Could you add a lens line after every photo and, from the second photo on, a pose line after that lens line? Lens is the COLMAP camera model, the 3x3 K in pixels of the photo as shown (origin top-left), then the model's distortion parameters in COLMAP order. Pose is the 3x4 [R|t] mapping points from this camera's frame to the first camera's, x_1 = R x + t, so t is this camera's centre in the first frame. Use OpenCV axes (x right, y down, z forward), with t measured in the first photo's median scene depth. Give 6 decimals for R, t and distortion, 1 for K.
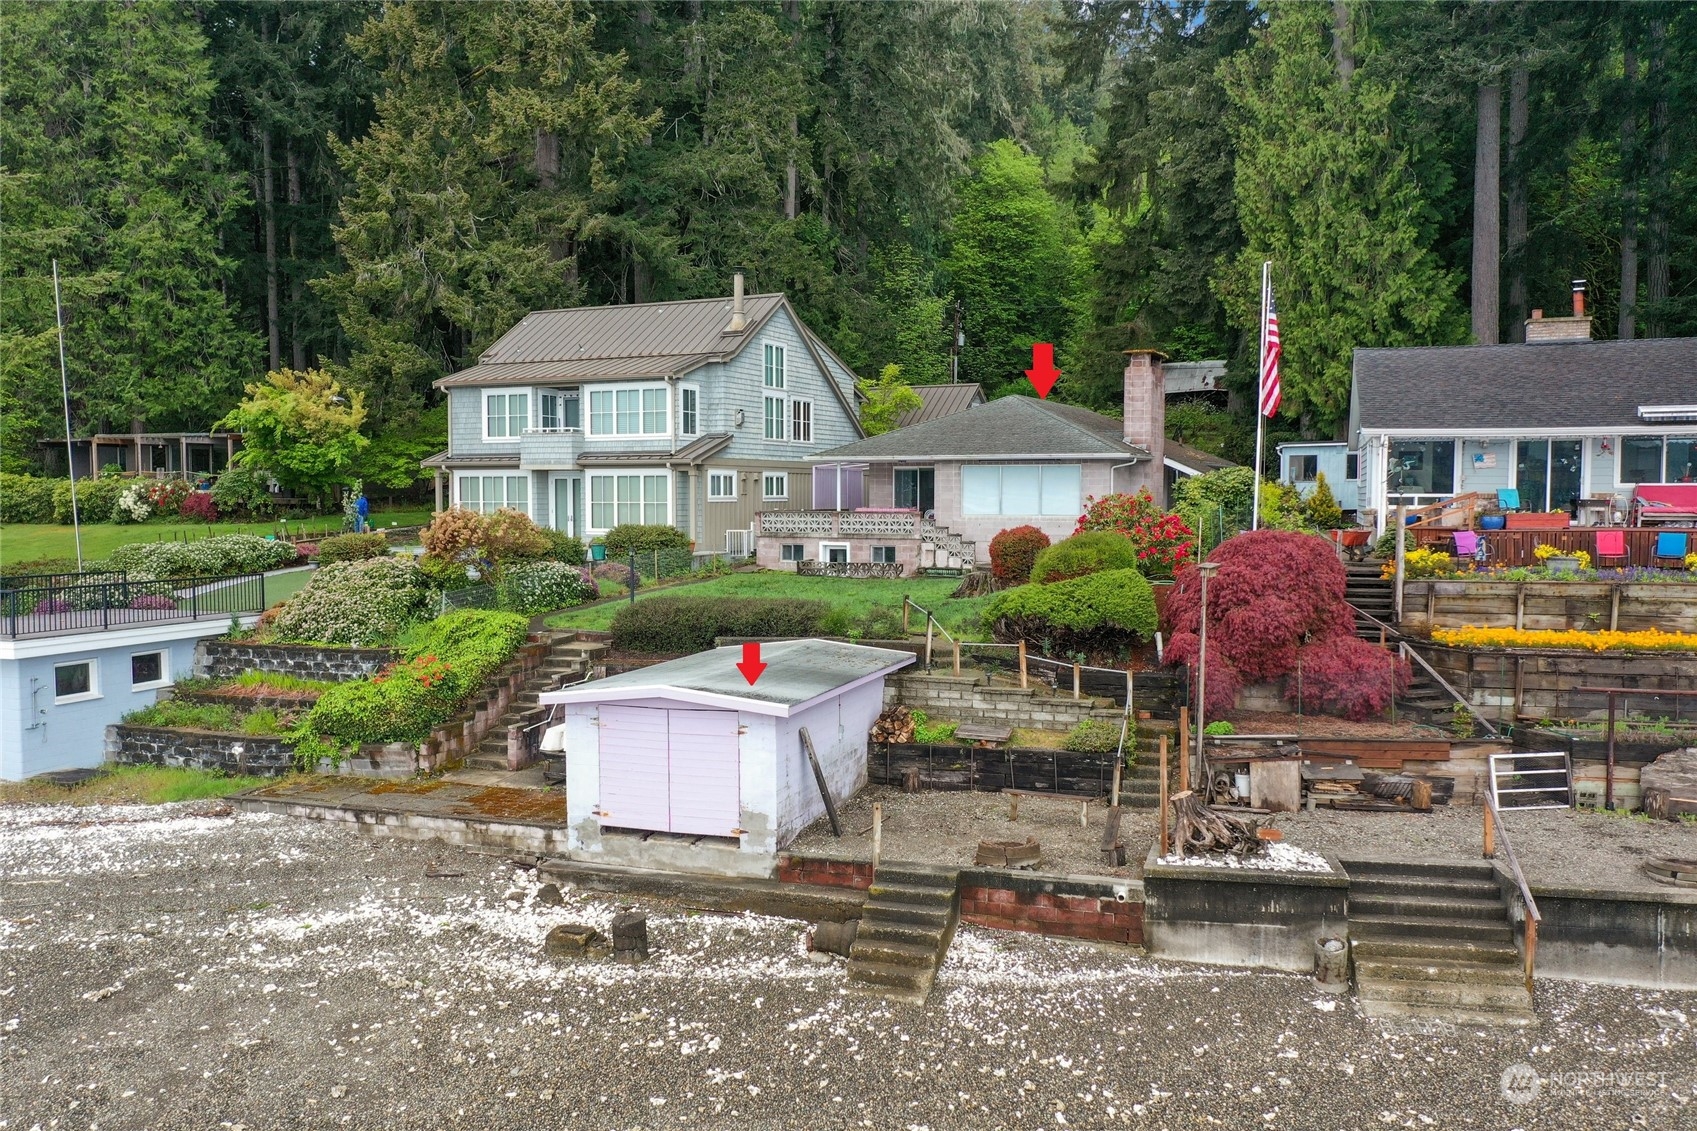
lens RADIAL K [[1328.8, 0, 848.5], [0, 1328.8, 565.5], [0, 0, 1]] dist [0.004320, -0.000965]
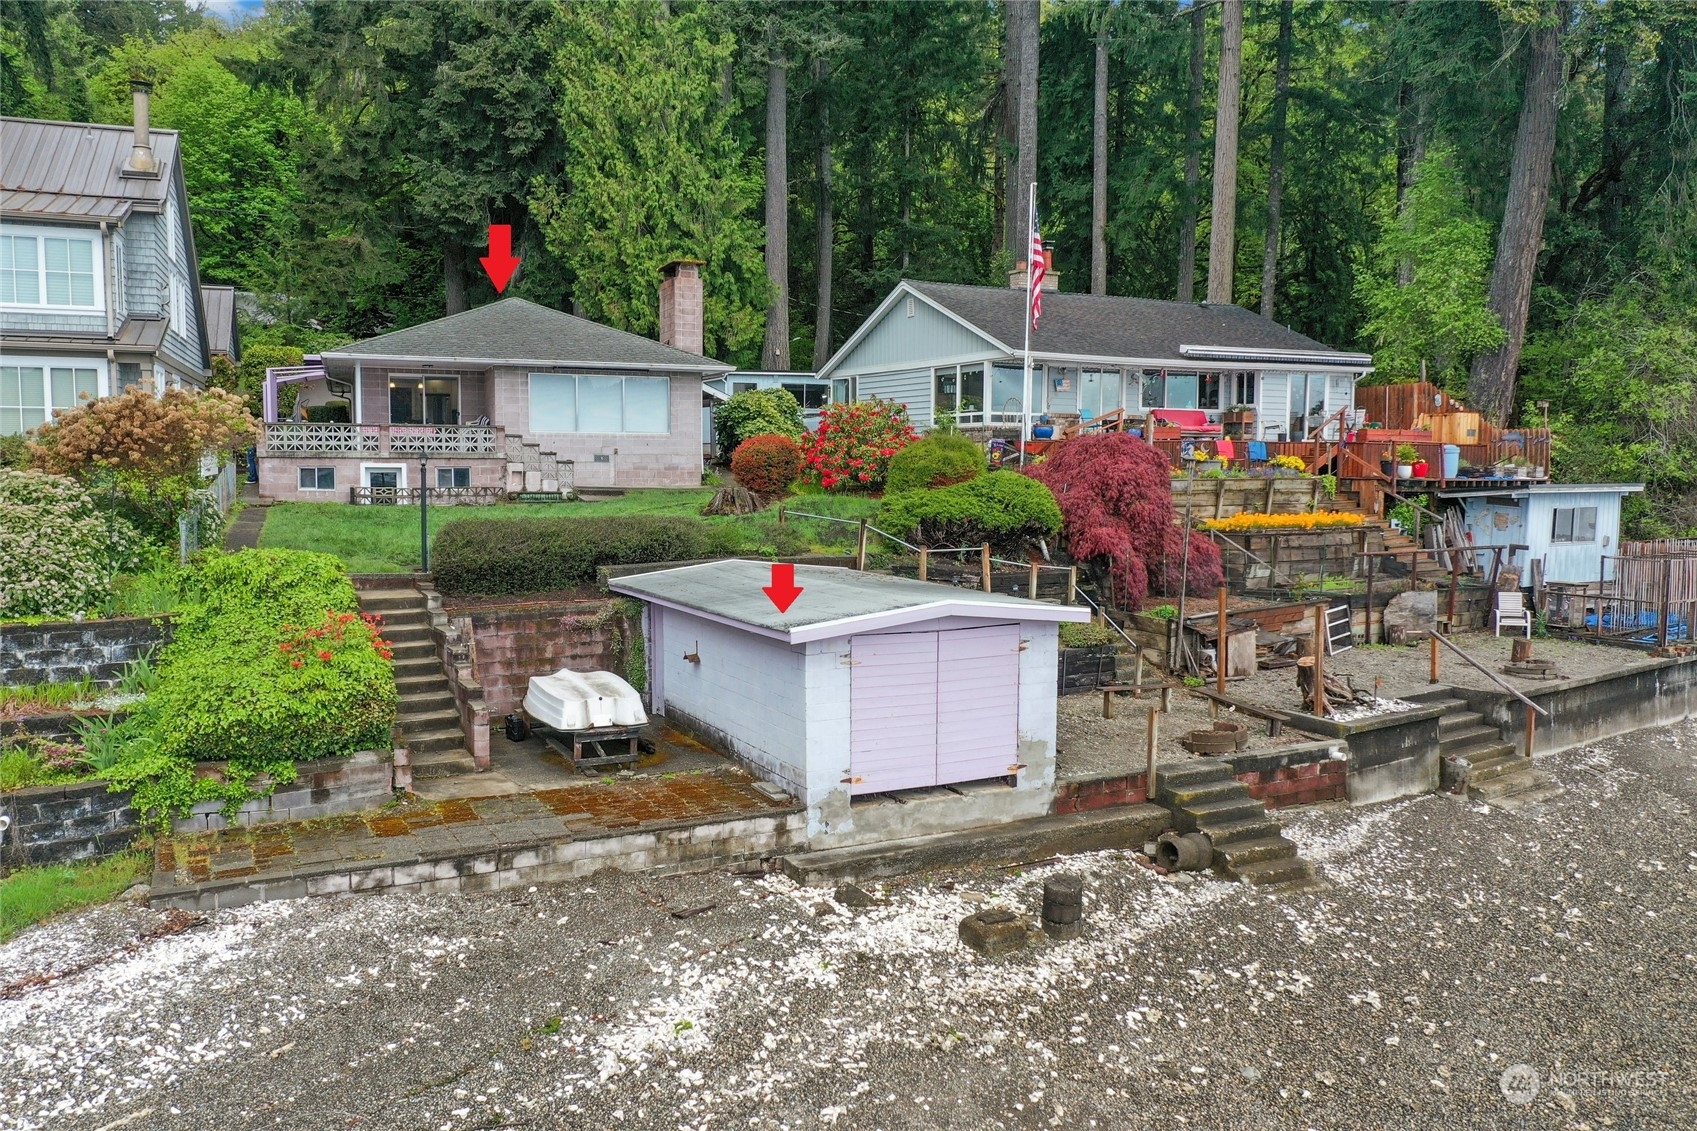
lens RADIAL K [[1325.0, 0, 848.5], [0, 1325.0, 565.5], [0, 0, 1]] dist [-0.001568, 0.005626]
pose [[0.688147, -0.054746, 0.723503, -0.669016], [0.032833, 0.998478, 0.044324, 0.029021], [-0.724828, -0.006747, 0.688897, 0.445966]]
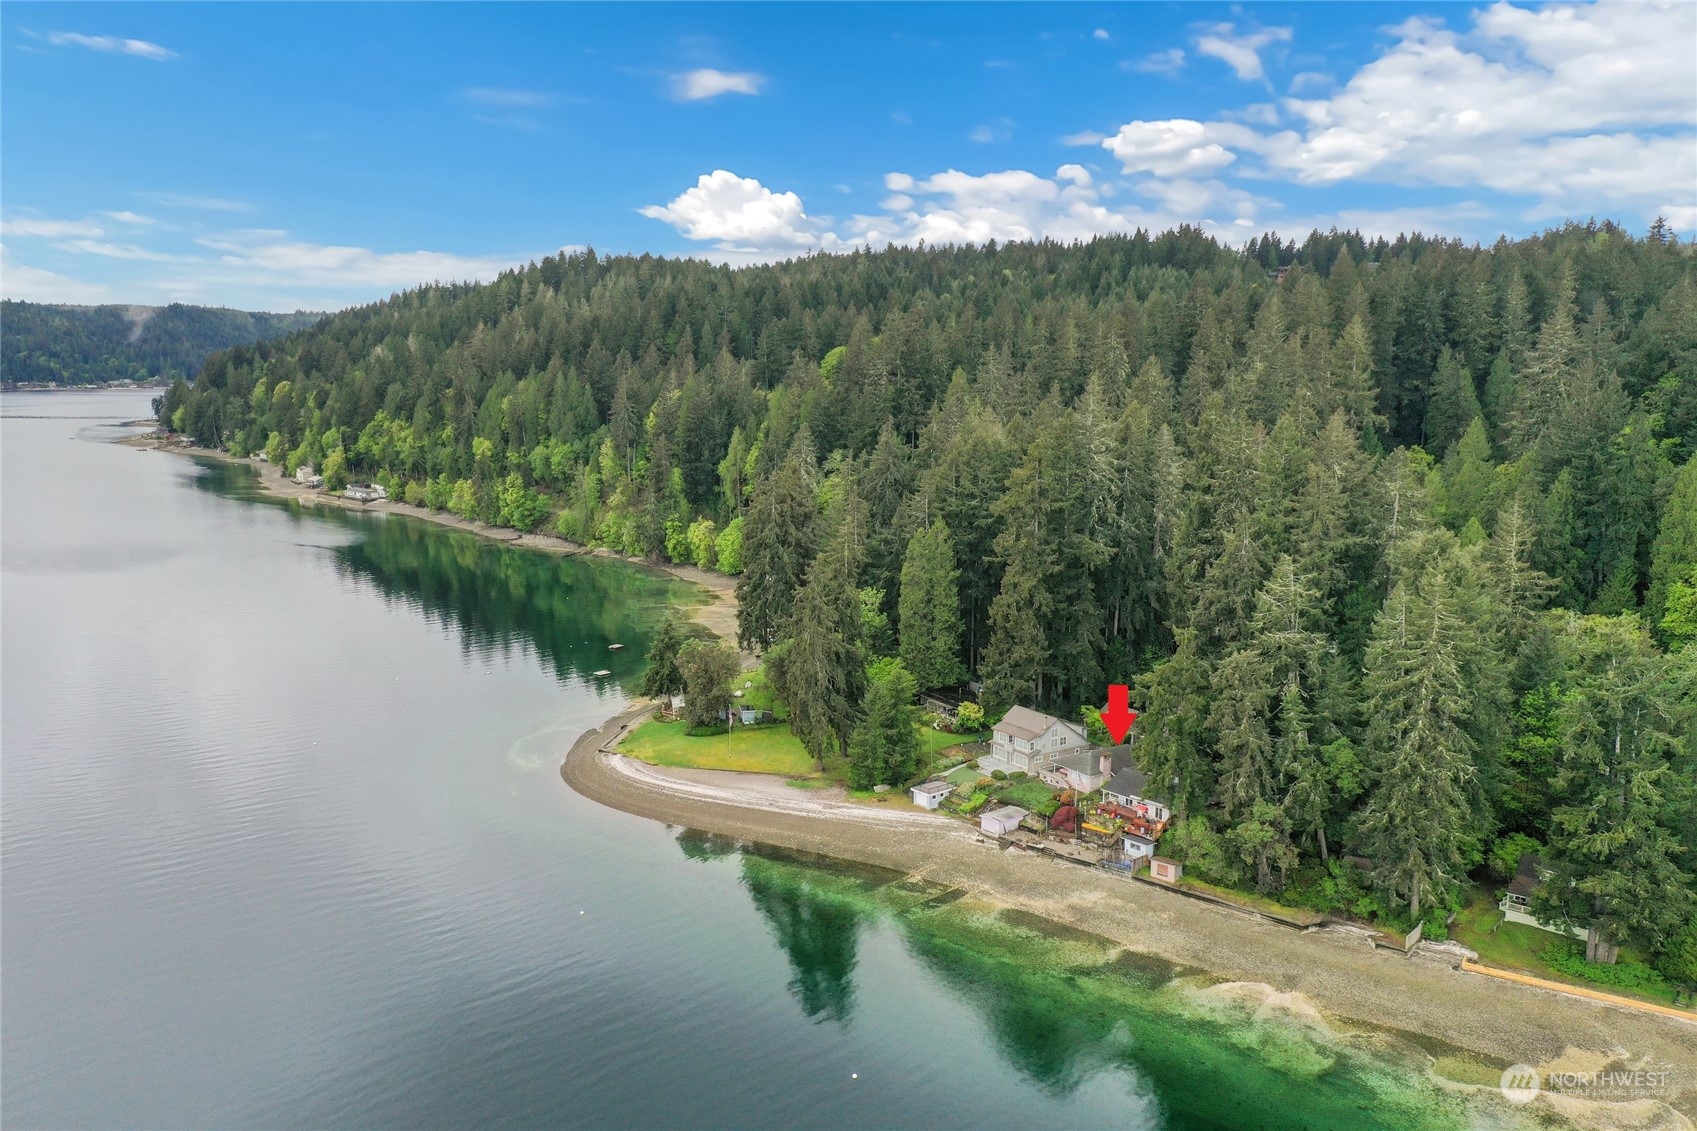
lens RADIAL K [[1325.0, 0, 848.5], [0, 1325.0, 565.5], [0, 0, 1]] dist [-0.001568, 0.005626]
pose [[0.862885, 0.088795, -0.497540, 3.343990], [-0.039401, 0.993268, 0.108935, -2.537691], [0.503863, -0.074395, 0.860574, -7.140365]]
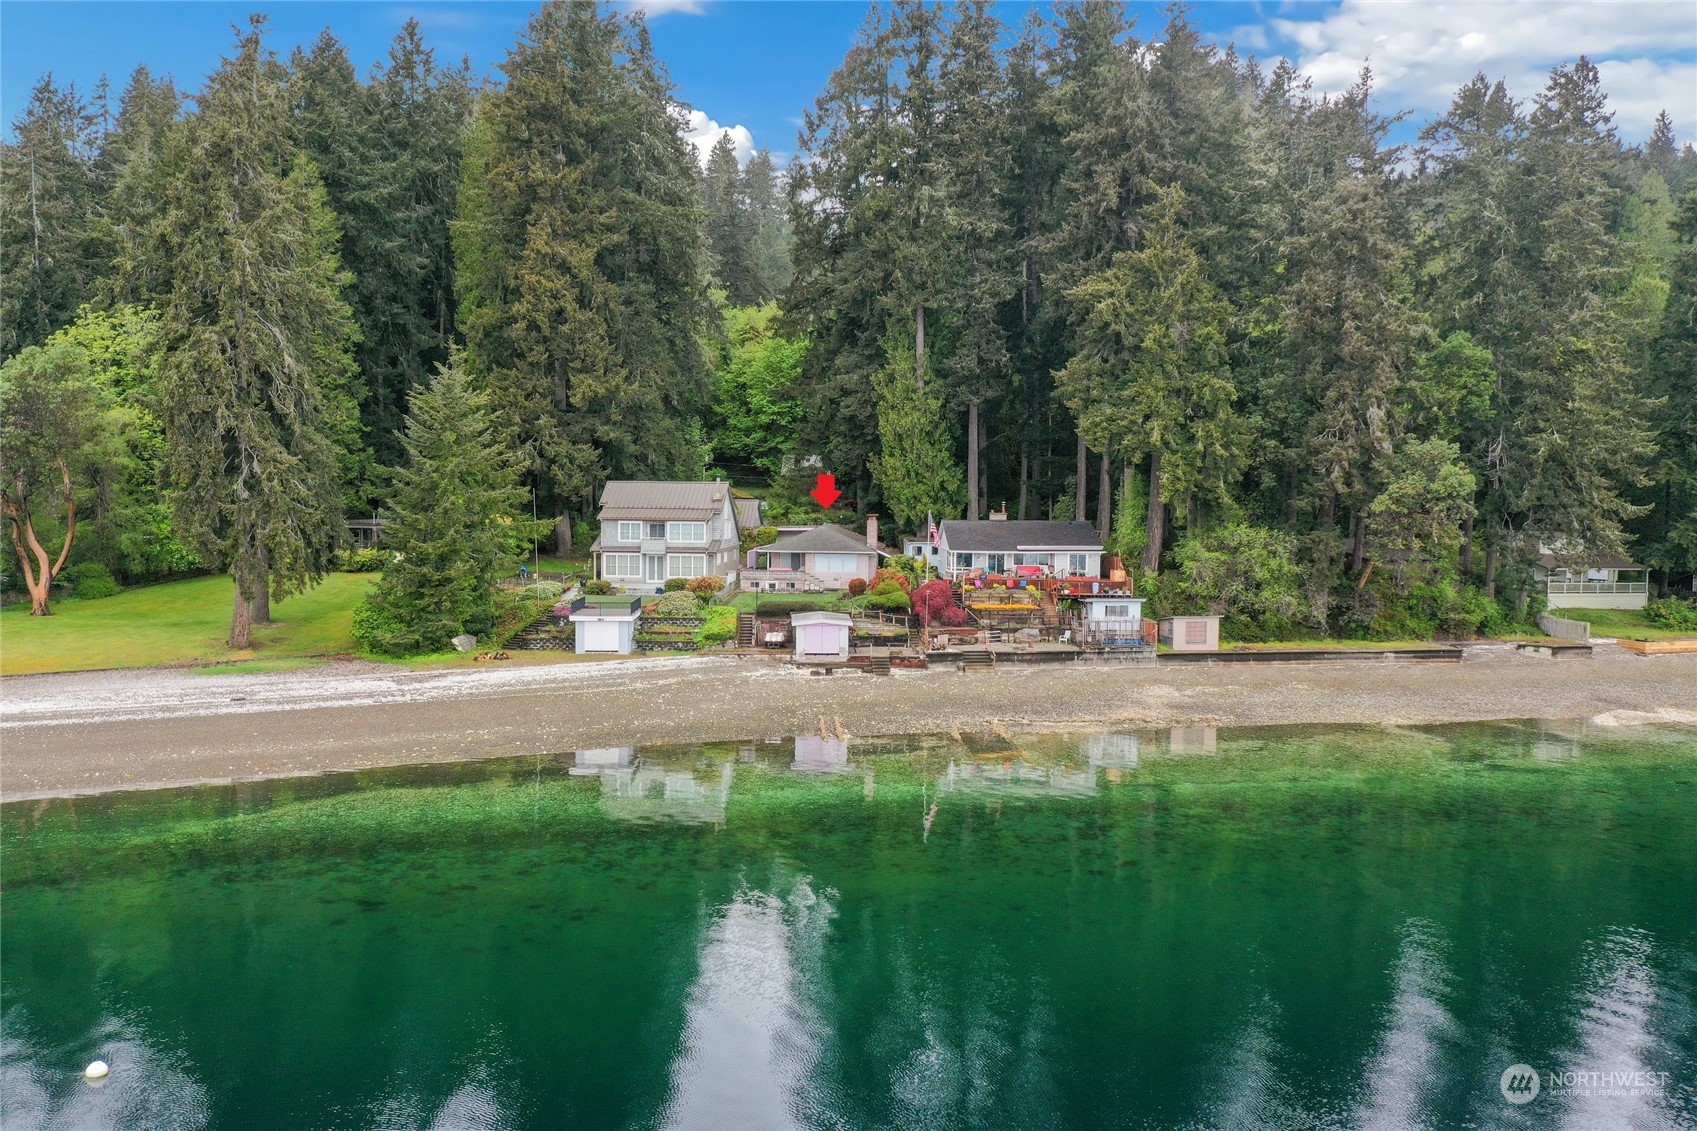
lens RADIAL K [[1325.0, 0, 848.5], [0, 1325.0, 565.5], [0, 0, 1]] dist [-0.001568, 0.005626]
pose [[0.930711, -0.009208, 0.365639, -1.521088], [0.009516, 0.999954, 0.000961, -0.088806], [-0.365631, 0.002585, 0.930756, -2.881140]]
